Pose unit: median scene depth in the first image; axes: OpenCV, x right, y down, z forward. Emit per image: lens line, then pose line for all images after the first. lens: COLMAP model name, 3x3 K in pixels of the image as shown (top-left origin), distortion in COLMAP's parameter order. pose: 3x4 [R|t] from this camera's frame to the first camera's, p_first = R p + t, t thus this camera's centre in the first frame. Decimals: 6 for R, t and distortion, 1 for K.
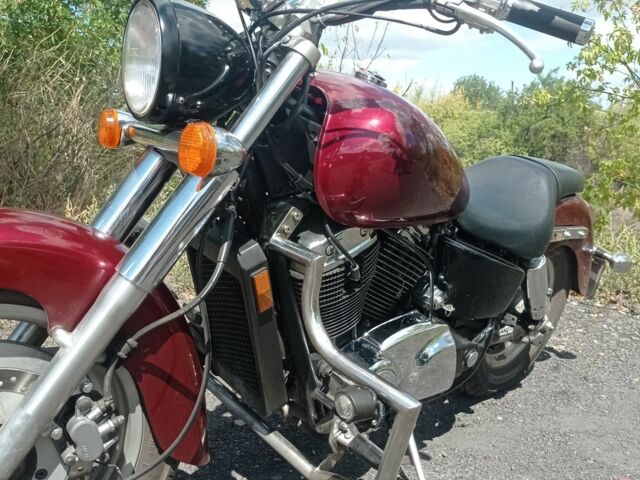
lens RADIAL K [[642.7, 0, 320.0], [0, 642.7, 240.0], [0, 0, 1]] dist [0.022984, 0.003134]
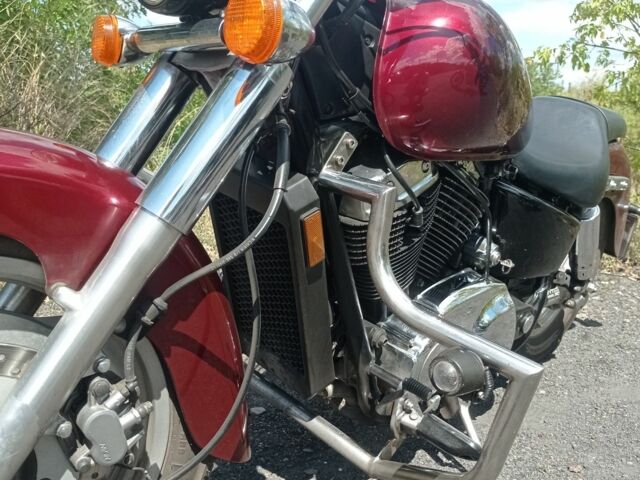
lens RADIAL K [[642.7, 0, 320.0], [0, 642.7, 240.0], [0, 0, 1]] dist [0.022984, 0.003134]
pose [[0.997952, -0.036695, 0.052393, -0.117501], [0.035925, 0.999233, 0.015567, 0.066114], [-0.052924, -0.013653, 0.998505, 0.202348]]
